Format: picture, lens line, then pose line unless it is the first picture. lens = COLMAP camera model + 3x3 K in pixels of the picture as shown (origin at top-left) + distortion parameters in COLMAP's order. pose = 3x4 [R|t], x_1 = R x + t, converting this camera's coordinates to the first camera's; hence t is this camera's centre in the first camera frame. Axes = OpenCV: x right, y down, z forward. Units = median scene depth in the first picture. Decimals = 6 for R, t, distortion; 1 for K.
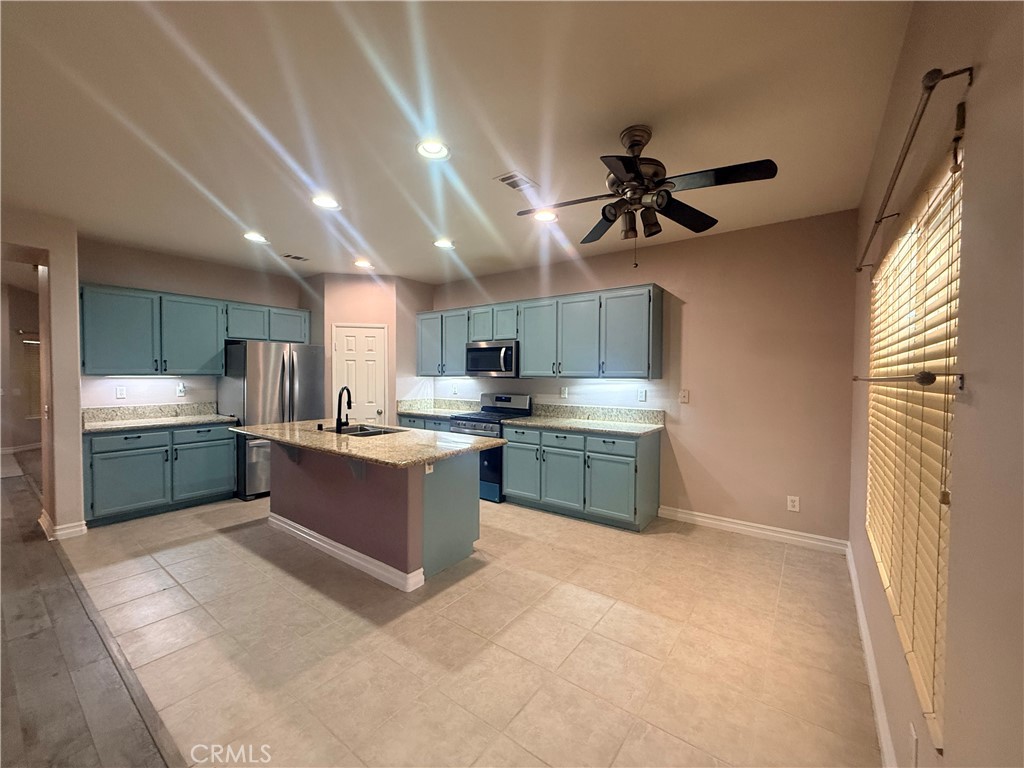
lens RADIAL K [[408.3, 0, 510.7], [0, 408.3, 381.9], [0, 0, 1]] dist [-0.001203, 0.000084]
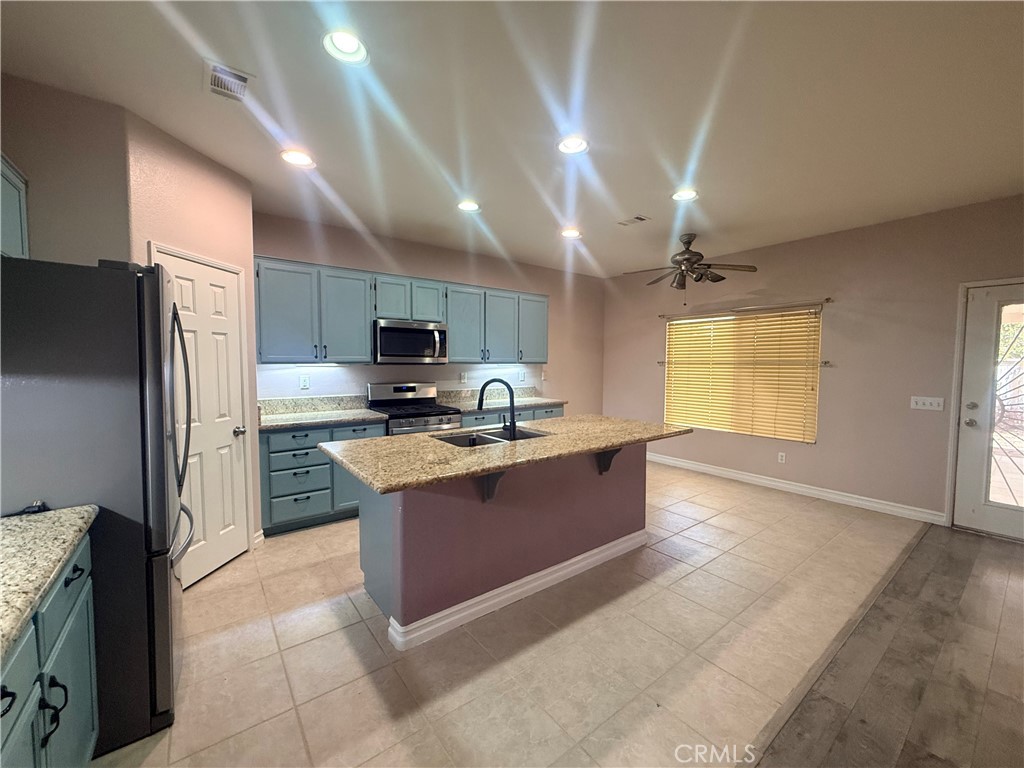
lens RADIAL K [[408.3, 0, 510.8], [0, 408.3, 382.9], [0, 0, 1]] dist [-0.001203, 0.000084]
pose [[0.276405, -0.054916, 0.959471, -0.990079], [0.013847, 0.998490, 0.053160, -0.017277], [-0.960942, -0.001408, 0.276748, 0.695176]]
